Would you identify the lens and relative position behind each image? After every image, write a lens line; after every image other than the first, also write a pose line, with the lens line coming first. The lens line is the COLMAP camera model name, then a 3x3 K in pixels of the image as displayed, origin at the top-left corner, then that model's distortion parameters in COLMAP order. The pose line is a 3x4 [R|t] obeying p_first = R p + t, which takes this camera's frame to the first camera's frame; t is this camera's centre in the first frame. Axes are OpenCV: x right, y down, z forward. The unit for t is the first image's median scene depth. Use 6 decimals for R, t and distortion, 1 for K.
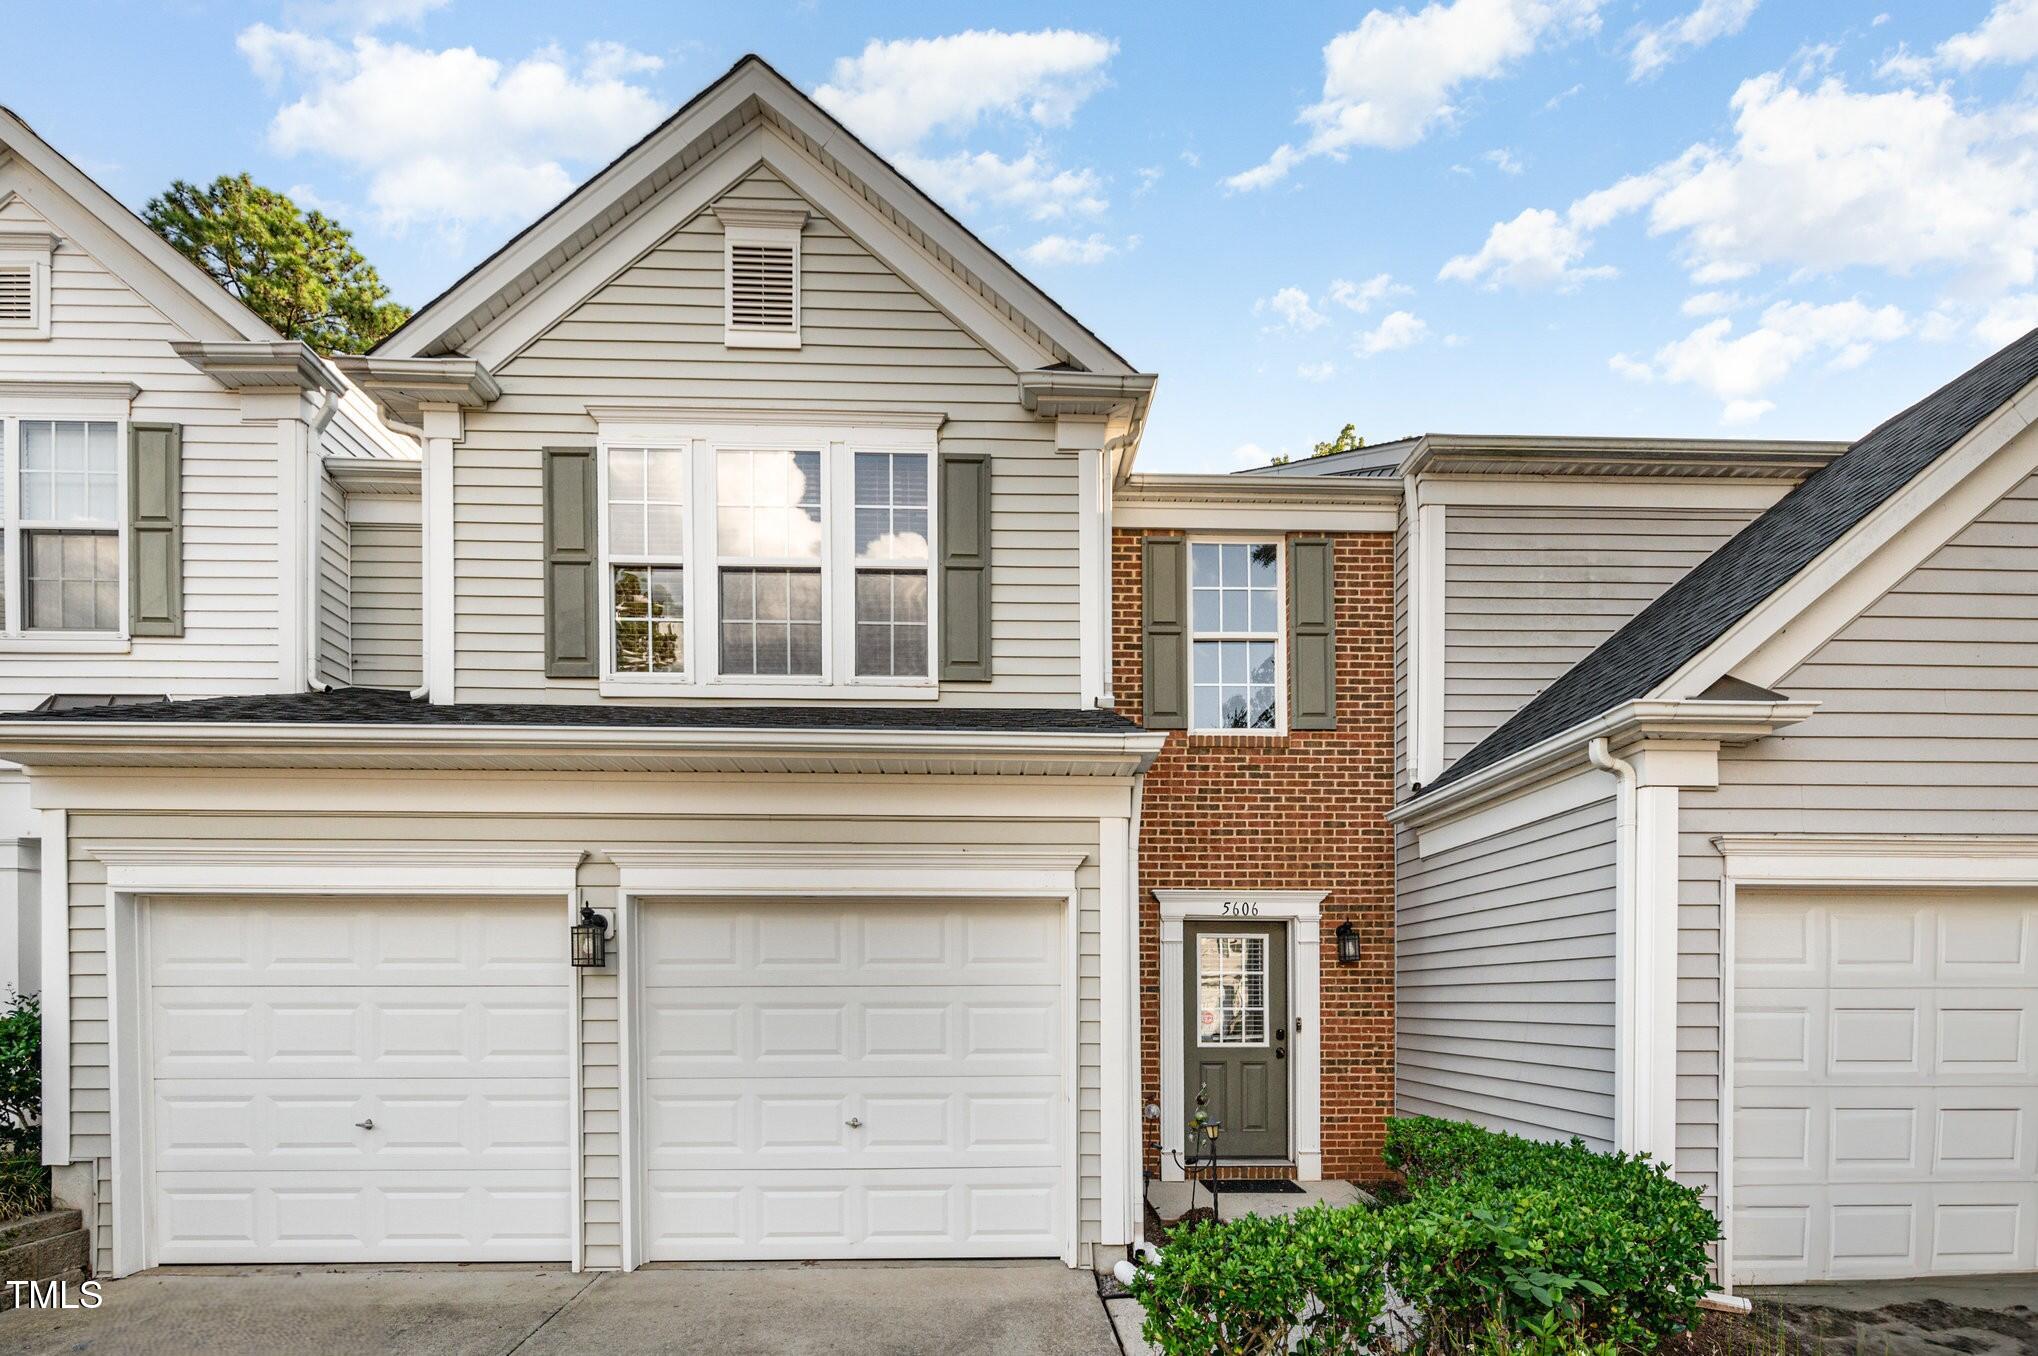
lens RADIAL K [[900.9, 0, 1019.1], [0, 900.9, 681.8], [0, 0, 1]] dist [-0.004403, 0.000527]
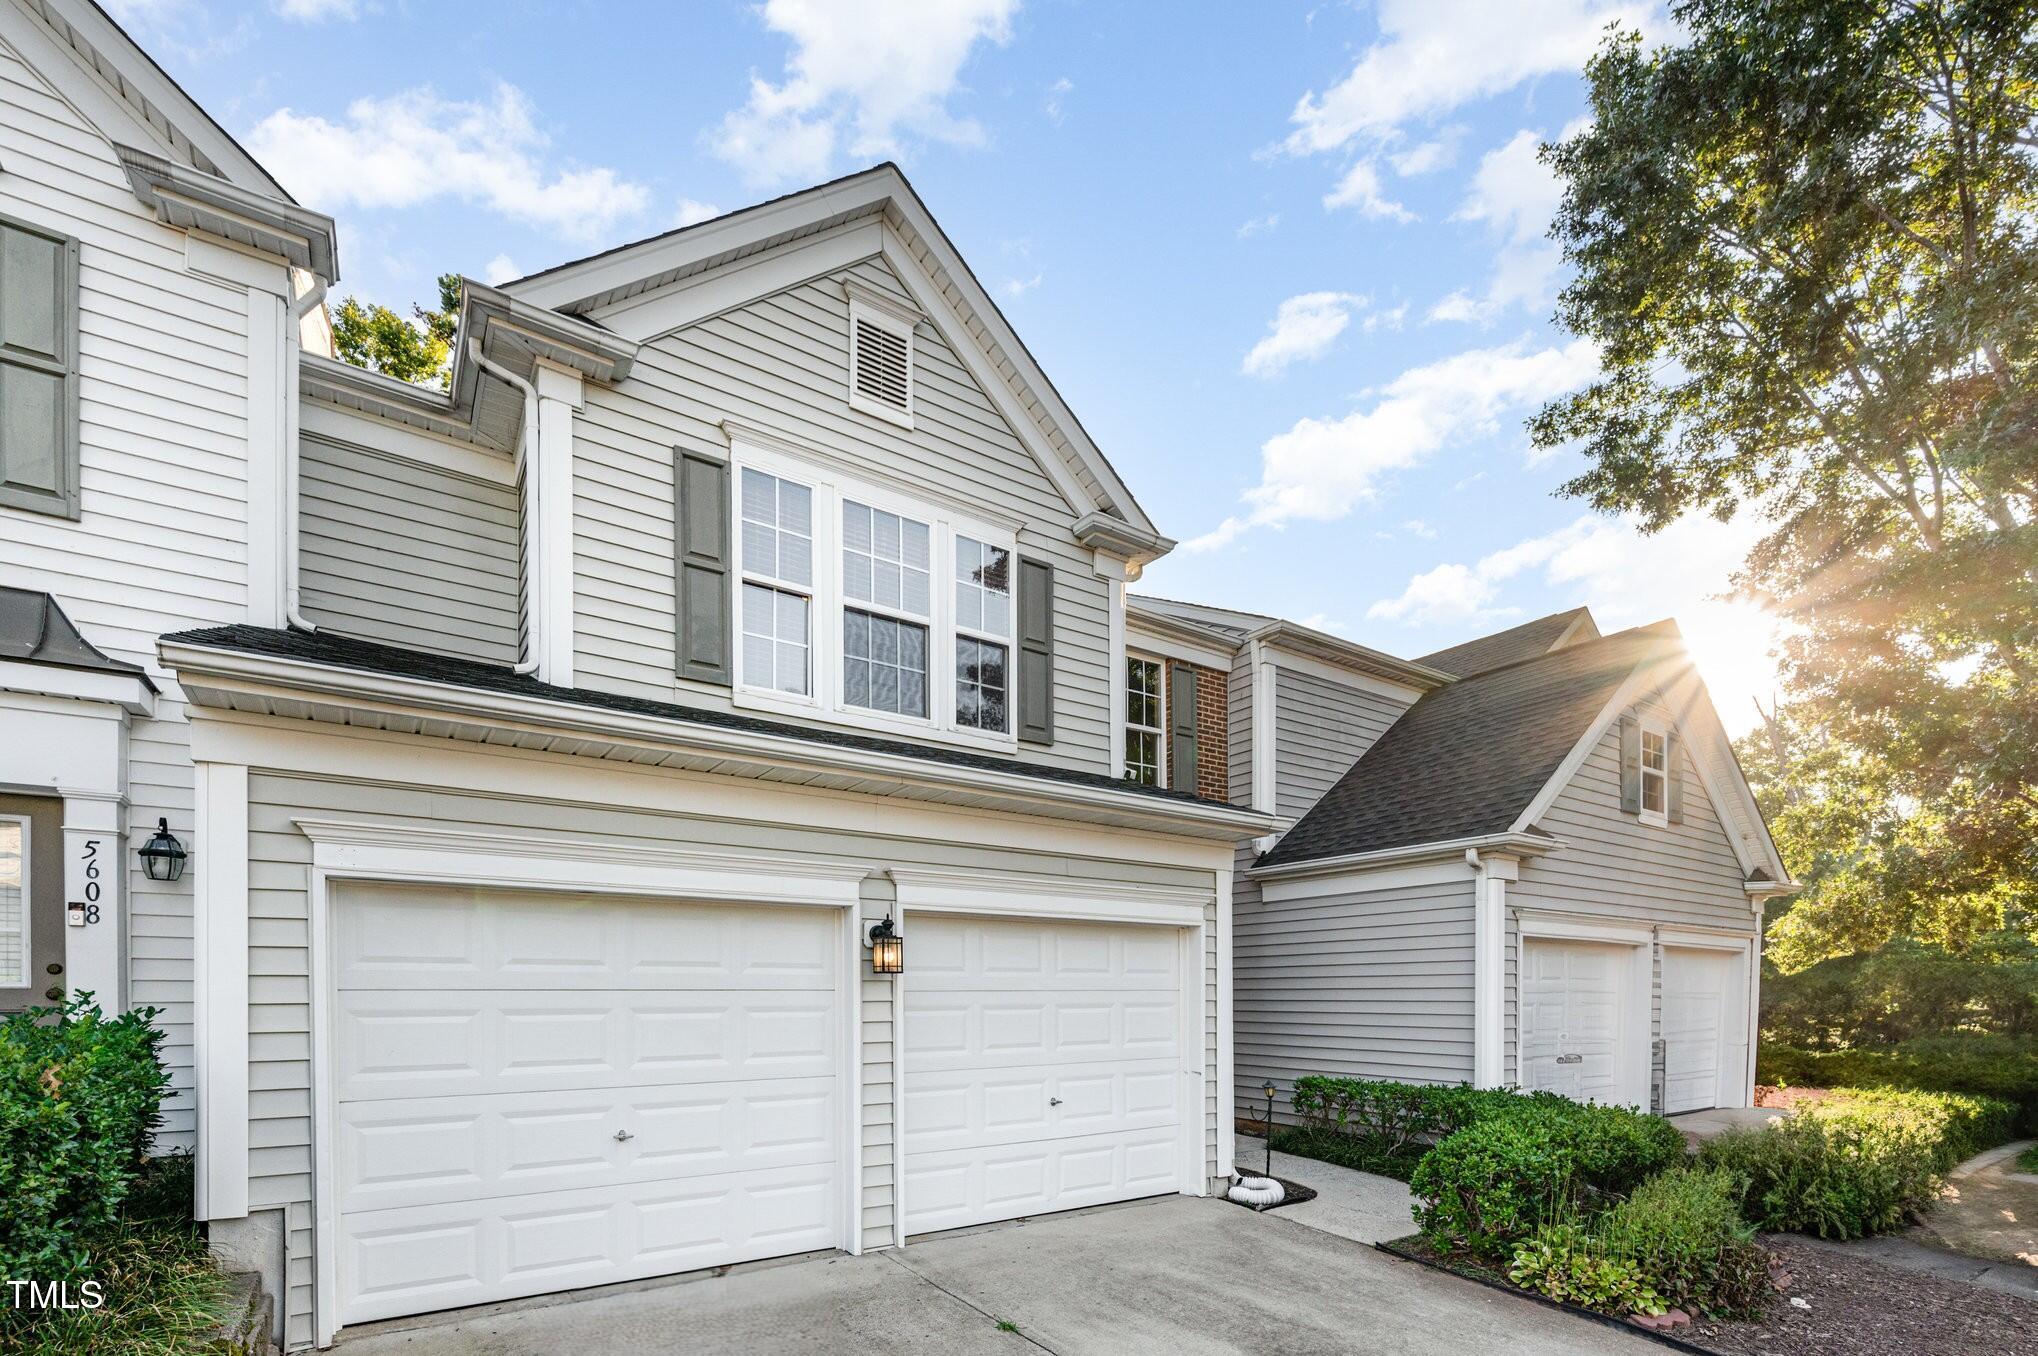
lens RADIAL K [[797.3, 0, 1017.5], [0, 797.3, 678.7], [0, 0, 1]] dist [-0.002770, -0.000747]
pose [[0.867097, 0.183684, 0.463037, -0.588106], [-0.162836, 0.982984, -0.085012, 0.009801], [-0.470774, -0.001686, 0.882252, 0.033267]]
